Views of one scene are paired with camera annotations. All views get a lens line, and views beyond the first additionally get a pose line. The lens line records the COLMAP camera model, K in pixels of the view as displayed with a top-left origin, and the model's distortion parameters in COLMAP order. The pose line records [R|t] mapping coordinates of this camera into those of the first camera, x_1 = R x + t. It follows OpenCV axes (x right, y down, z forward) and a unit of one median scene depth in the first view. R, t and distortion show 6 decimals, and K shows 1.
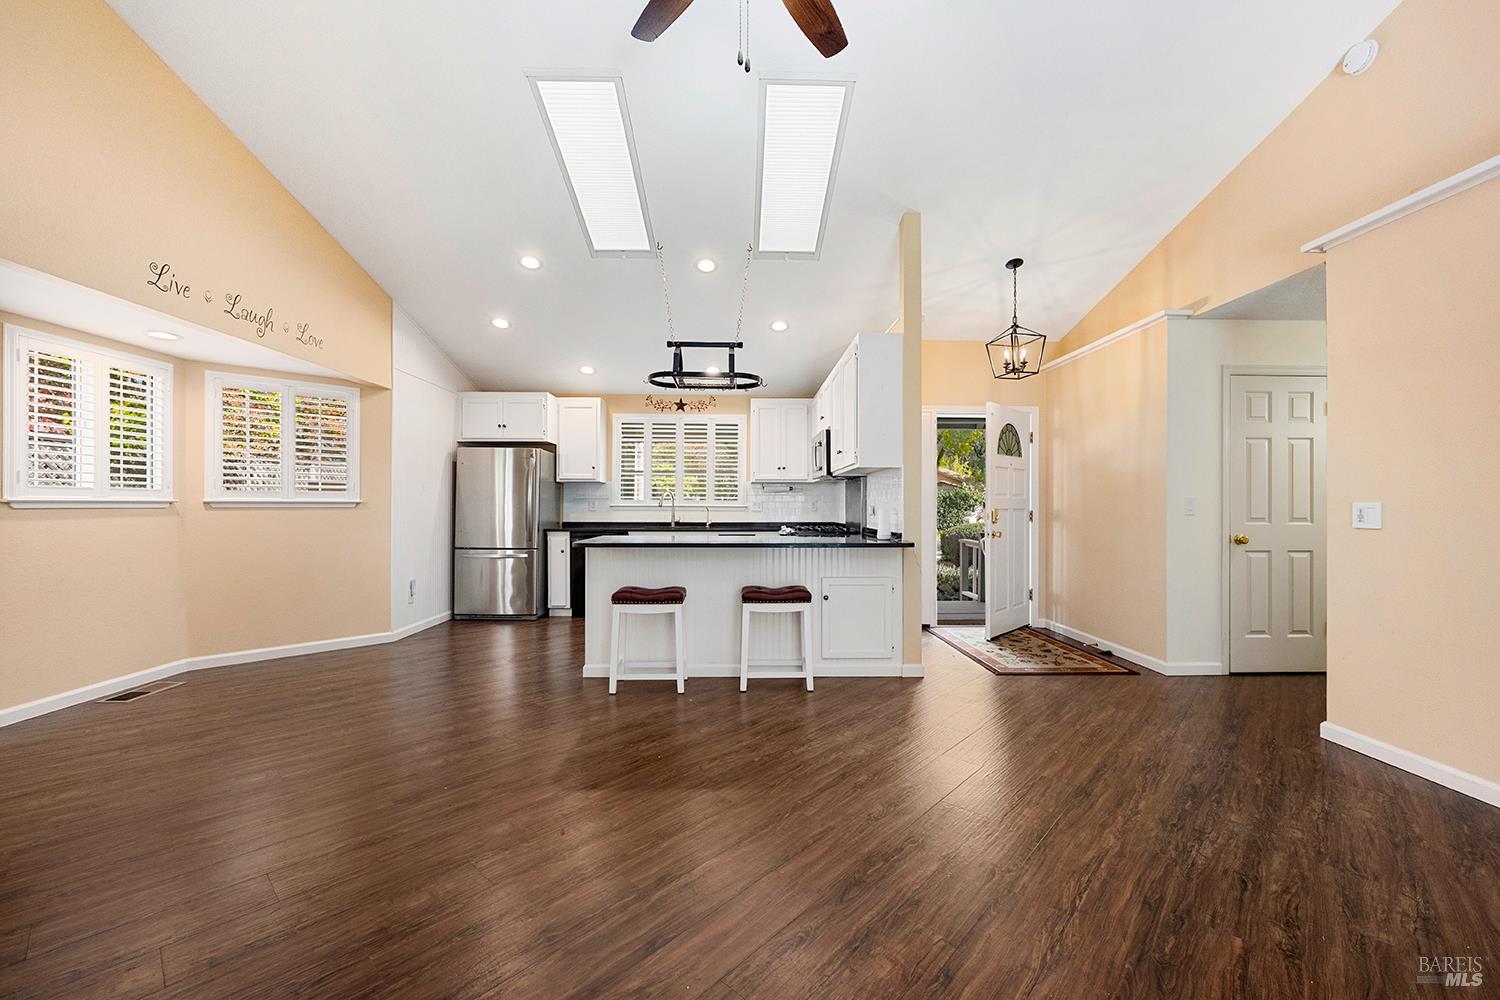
lens RADIAL K [[607.5, 0, 750.0], [0, 607.5, 500.0], [0, 0, 1]] dist [-0.000606, -0.000530]
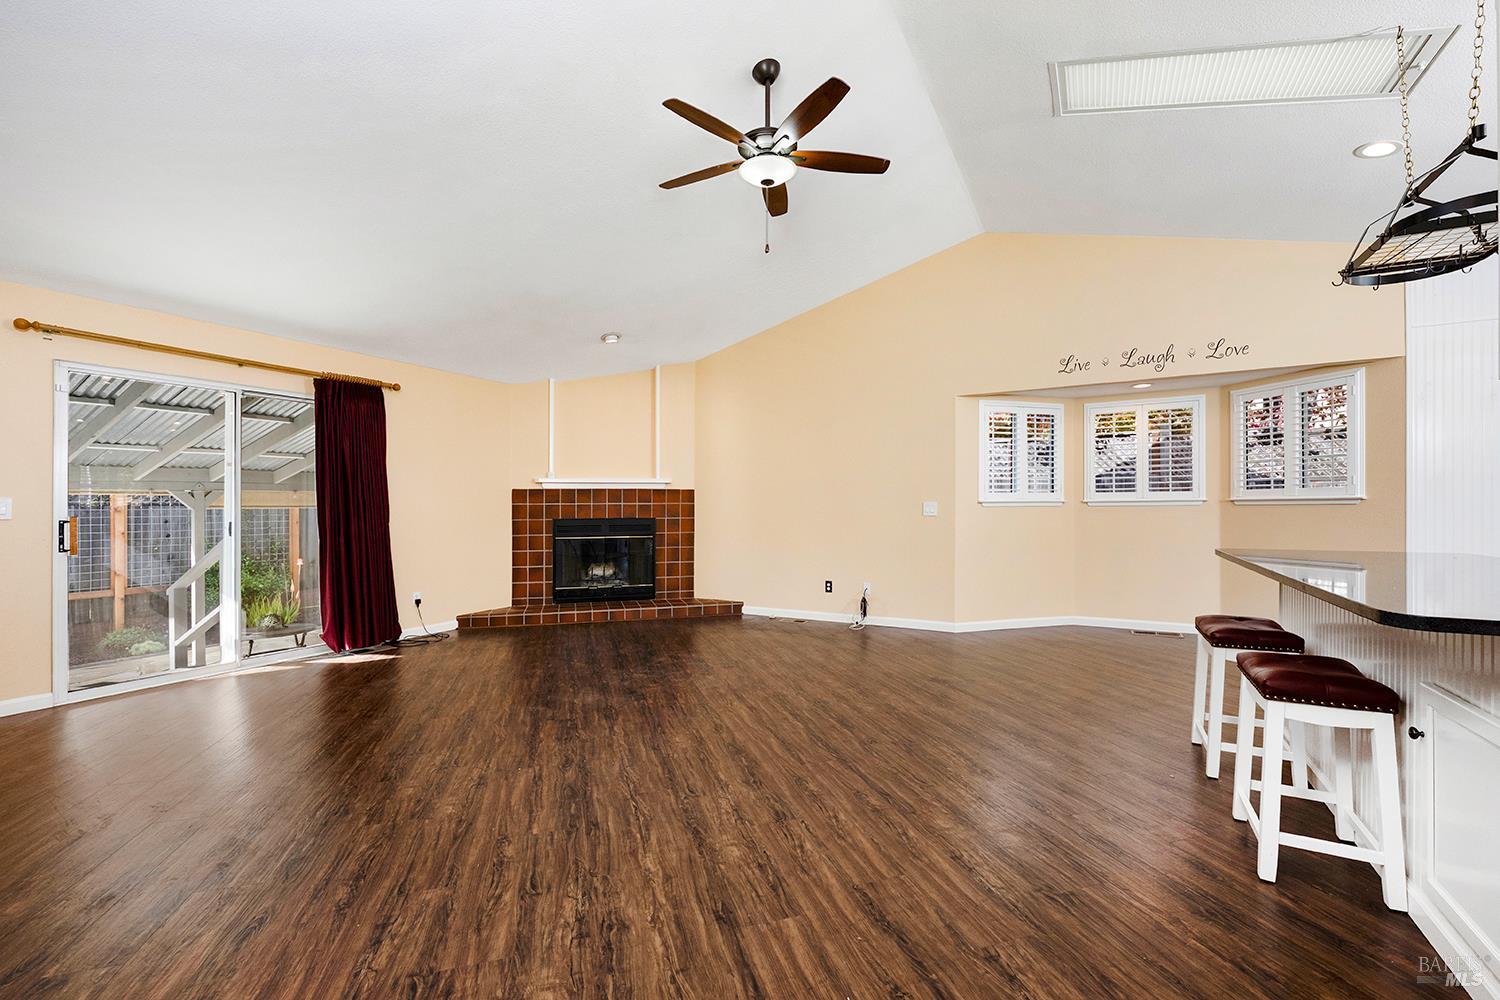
lens RADIAL K [[616.9, 0, 750.0], [0, 616.9, 500.0], [0, 0, 1]] dist [0.000061, -0.000032]
pose [[-0.510061, -0.006341, -0.860115, 1.410418], [0.016997, 0.999703, -0.017450, 0.020302], [0.859970, -0.023520, -0.509802, 1.719103]]
